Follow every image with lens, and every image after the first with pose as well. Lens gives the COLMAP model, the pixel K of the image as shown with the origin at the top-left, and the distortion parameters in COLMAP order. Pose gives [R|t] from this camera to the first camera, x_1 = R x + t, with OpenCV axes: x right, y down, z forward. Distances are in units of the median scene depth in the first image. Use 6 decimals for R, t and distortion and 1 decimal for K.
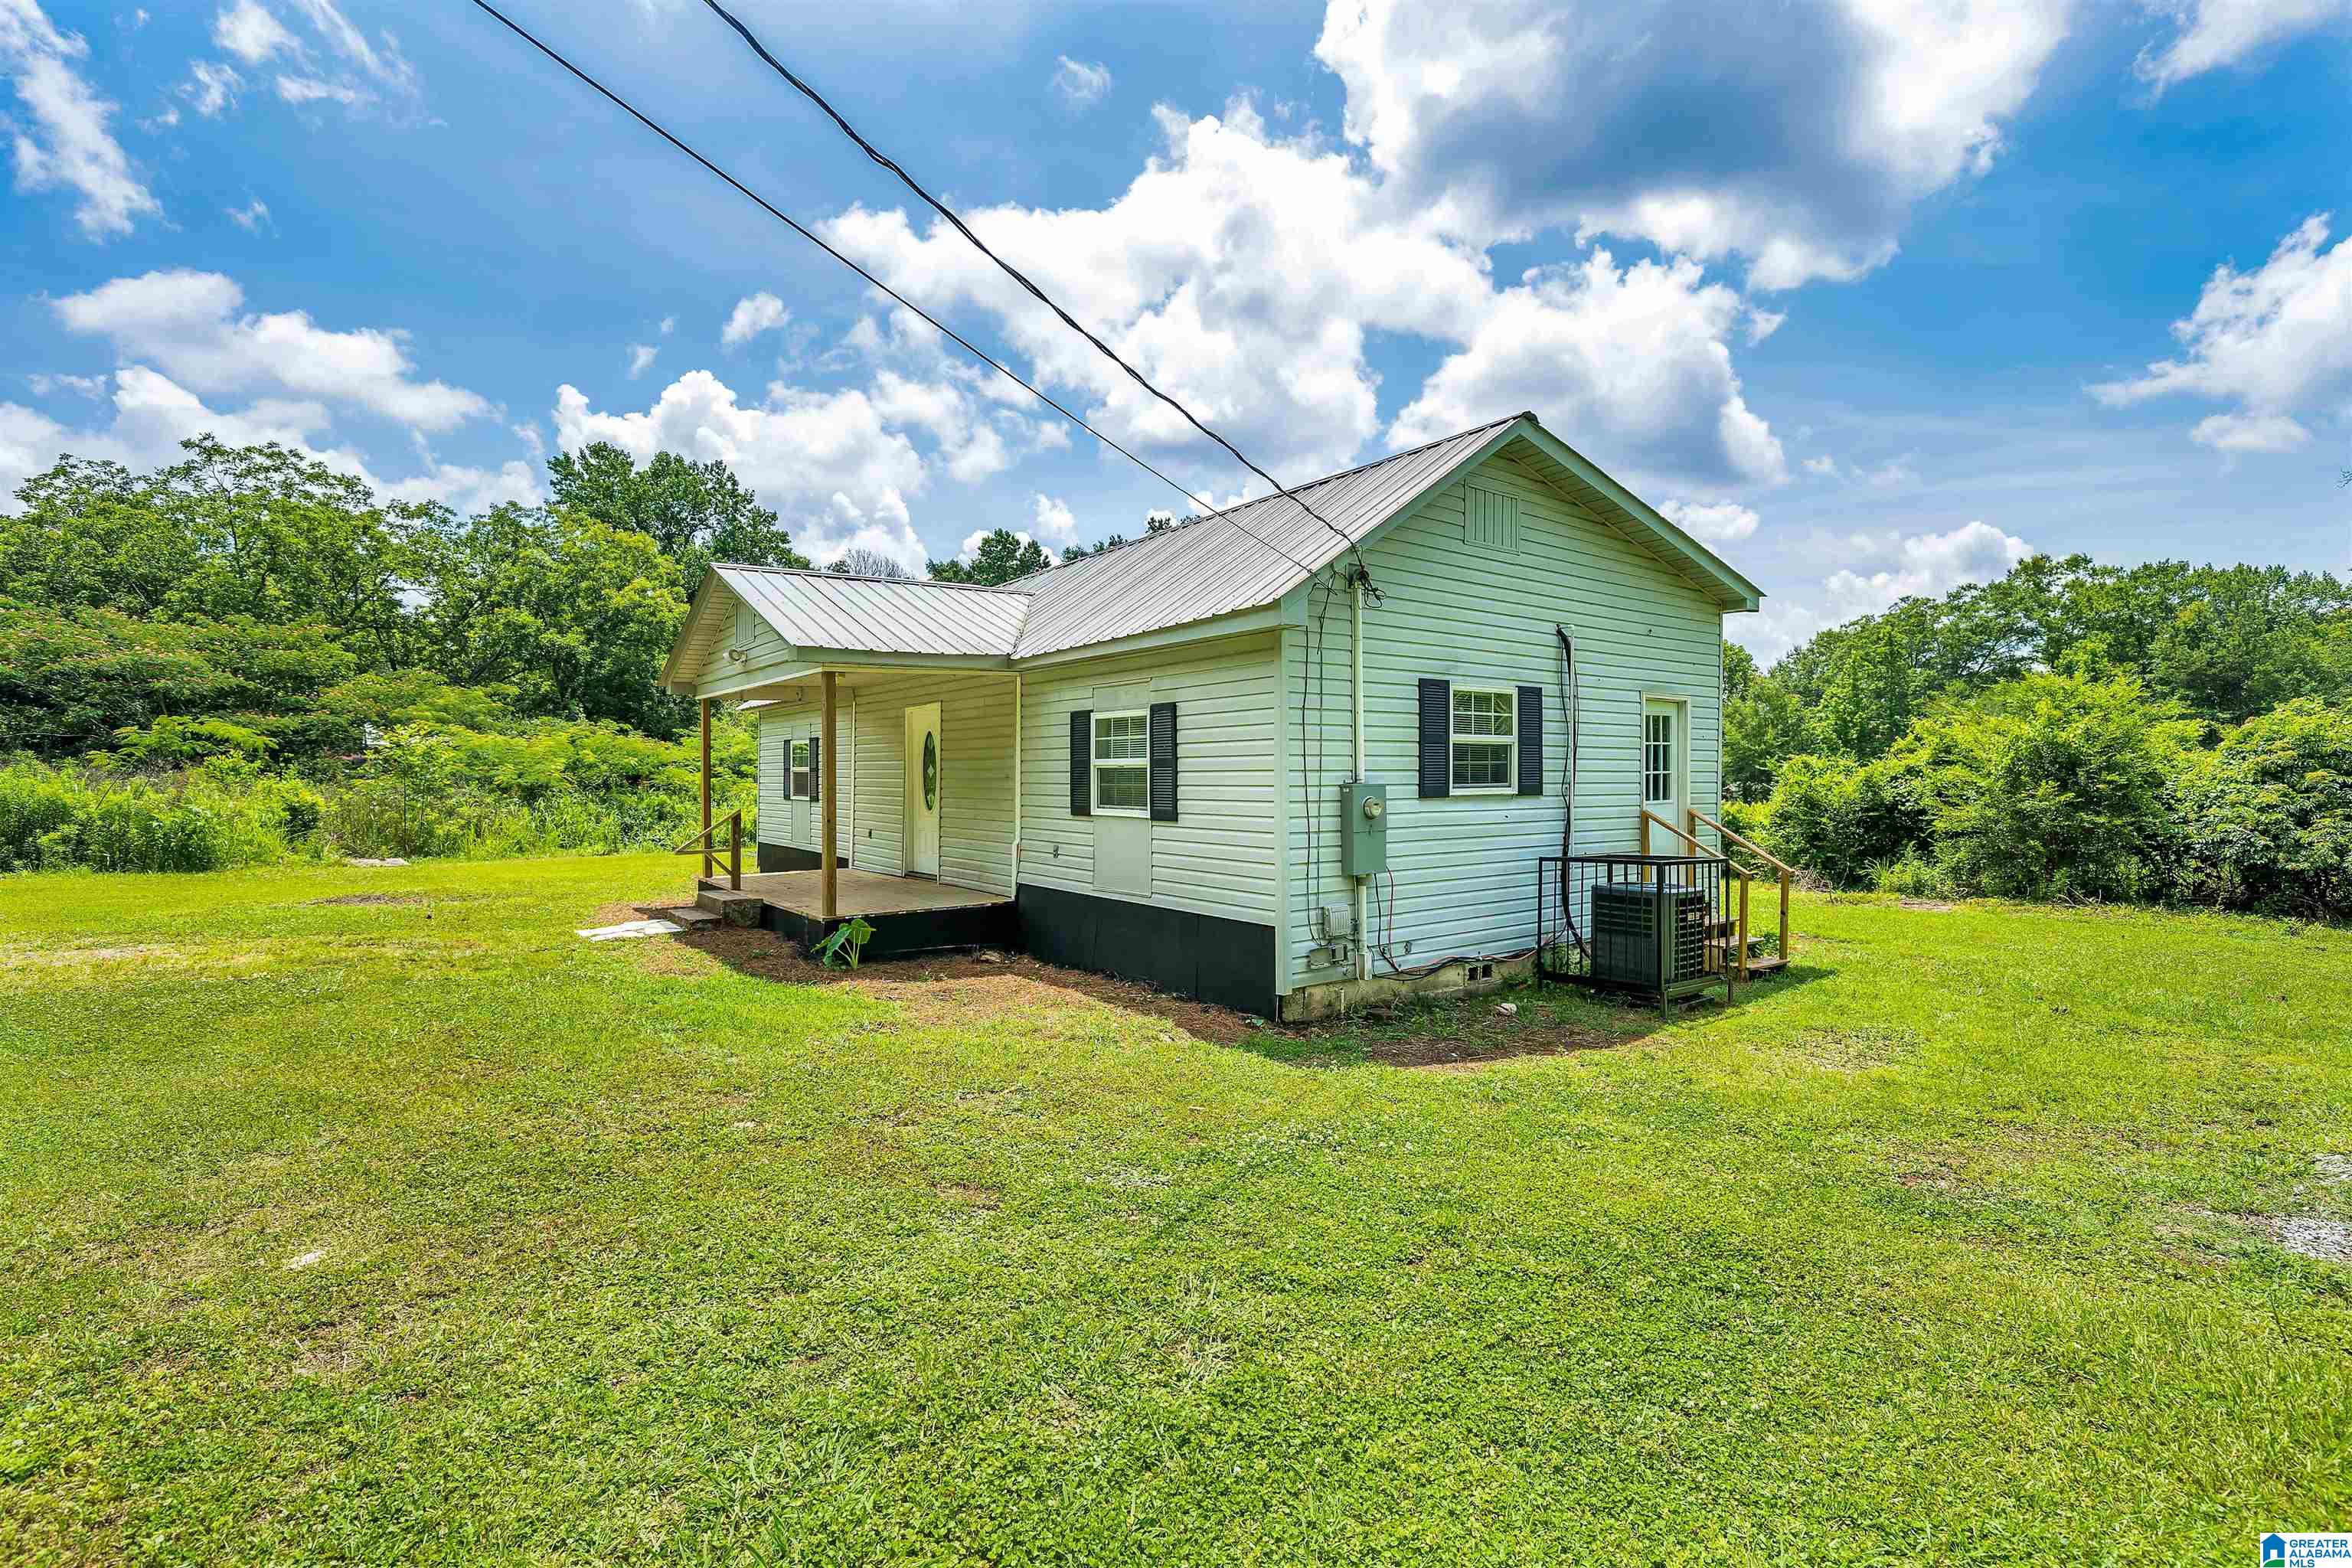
lens RADIAL K [[1045.4, 0, 1183.3], [0, 1045.4, 768.6], [0, 0, 1]] dist [0.003058, 0.001037]
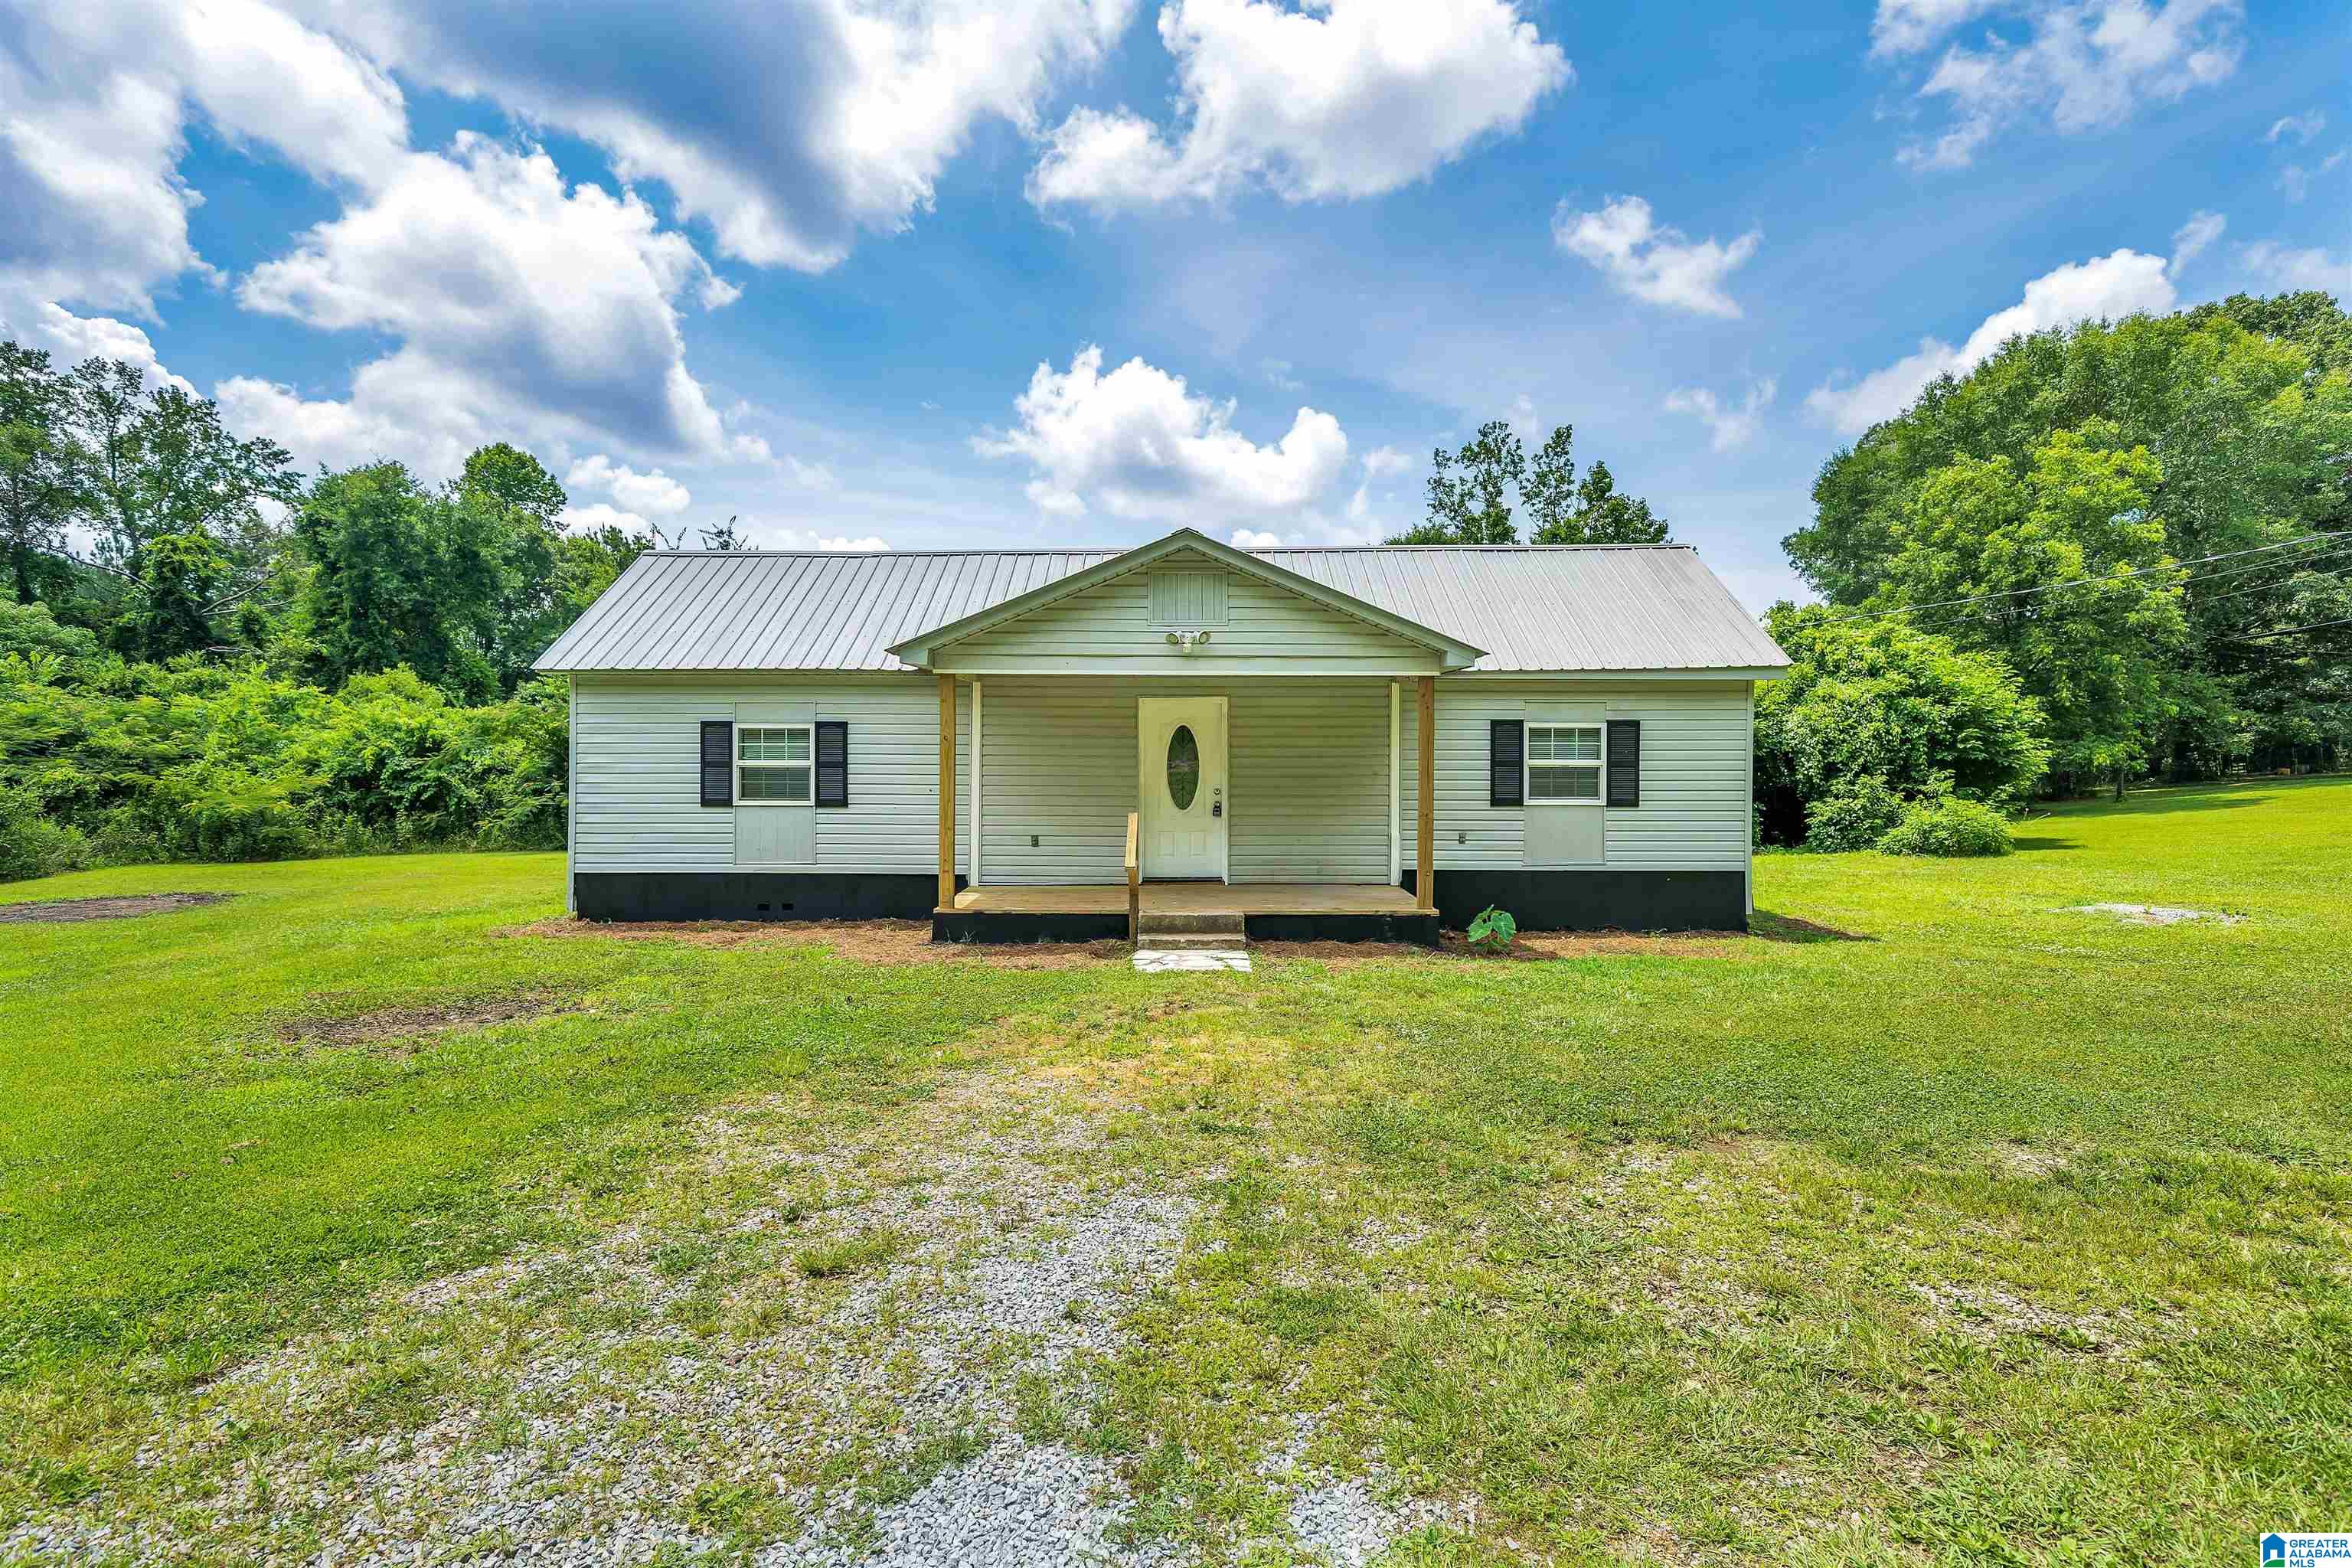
lens RADIAL K [[1141.0, 0, 1175.7], [0, 1141.0, 788.6], [0, 0, 1]] dist [0.004665, -0.000571]
pose [[0.619193, -0.018298, 0.785026, -0.112302], [-0.005152, 0.999612, 0.027363, -0.000811], [-0.785222, -0.020987, 0.618858, 0.039554]]
